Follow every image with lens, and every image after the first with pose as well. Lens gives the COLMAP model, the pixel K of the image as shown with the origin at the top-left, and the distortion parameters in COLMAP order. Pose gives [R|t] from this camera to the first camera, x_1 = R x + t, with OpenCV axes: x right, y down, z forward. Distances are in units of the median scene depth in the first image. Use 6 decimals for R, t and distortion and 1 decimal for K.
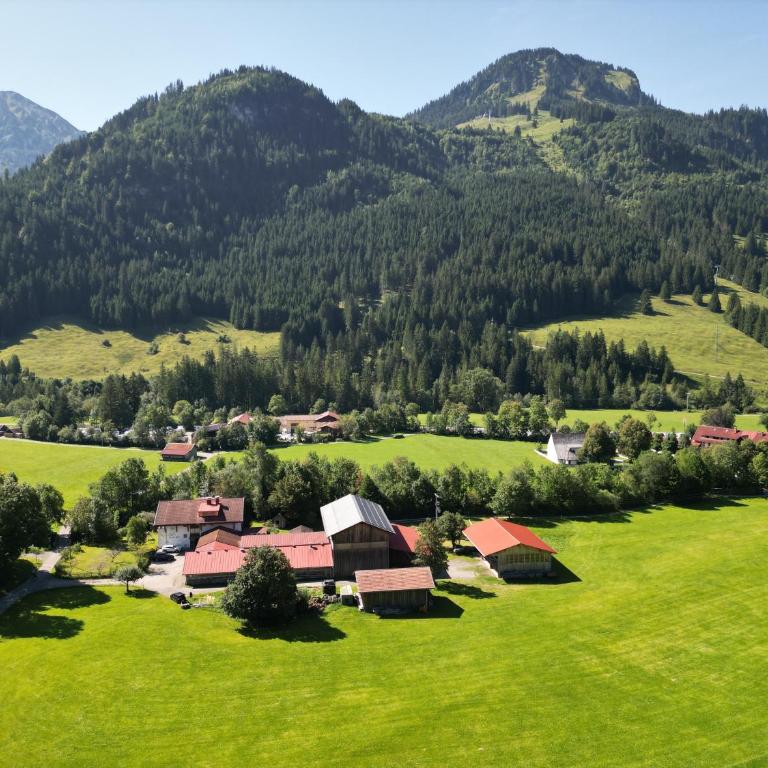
lens RADIAL K [[716.0, 0, 384.0], [0, 716.0, 384.0], [0, 0, 1]] dist [0.064184, -0.060110]
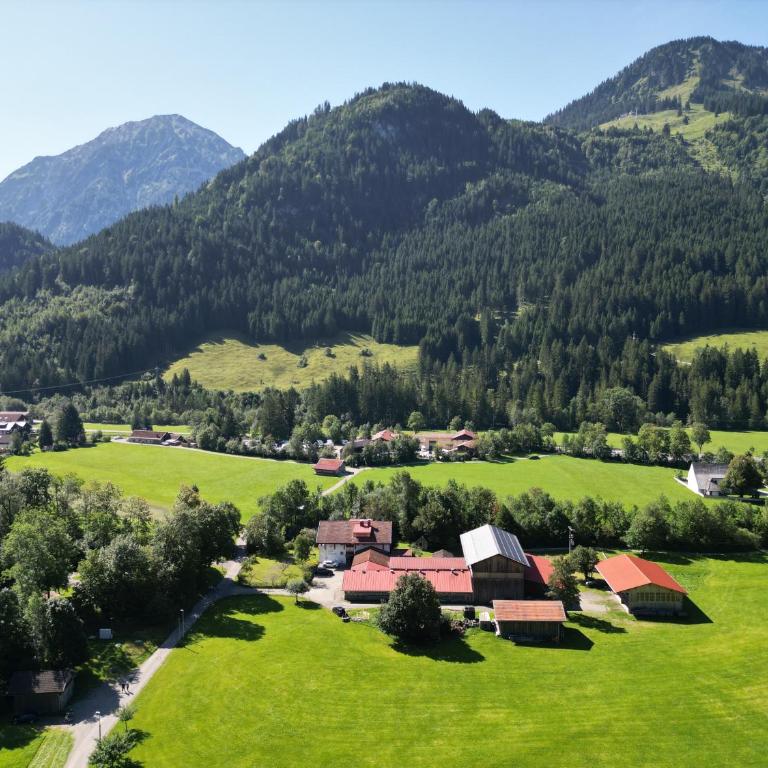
lens RADIAL K [[716.0, 0, 384.0], [0, 716.0, 384.0], [0, 0, 1]] dist [0.064184, -0.060110]
pose [[0.982567, 0.013117, -0.185444, -0.000635], [-0.013250, 0.999912, 0.000519, -0.015252], [0.185434, 0.001947, 0.982655, -0.027211]]
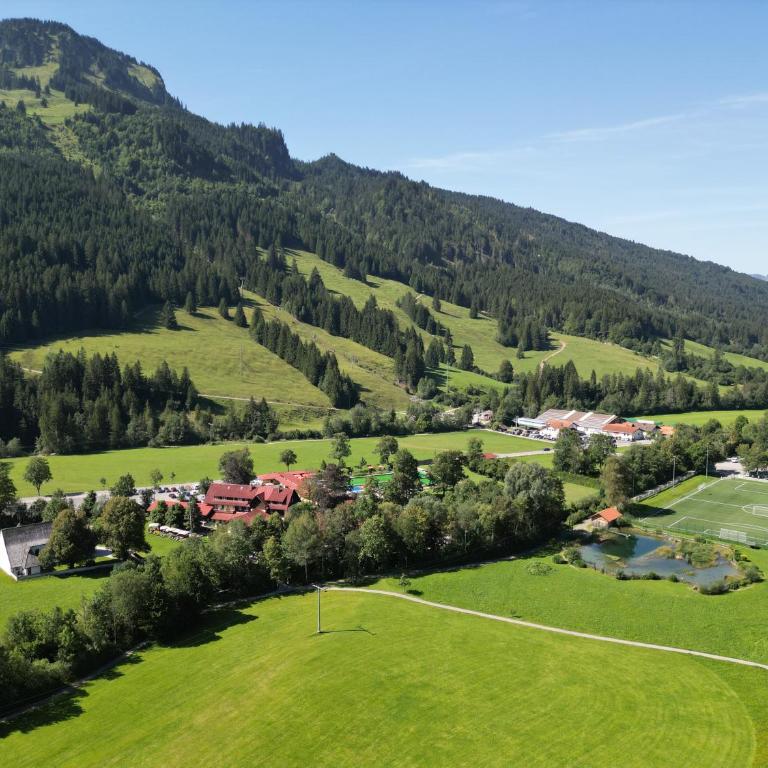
lens RADIAL K [[716.0, 0, 384.0], [0, 716.0, 384.0], [0, 0, 1]] dist [0.064184, -0.060110]
pose [[0.821471, -0.046755, 0.568331, 0.064109], [0.047147, 0.998790, 0.014021, -0.026497], [-0.568299, 0.015277, 0.822681, 0.100108]]
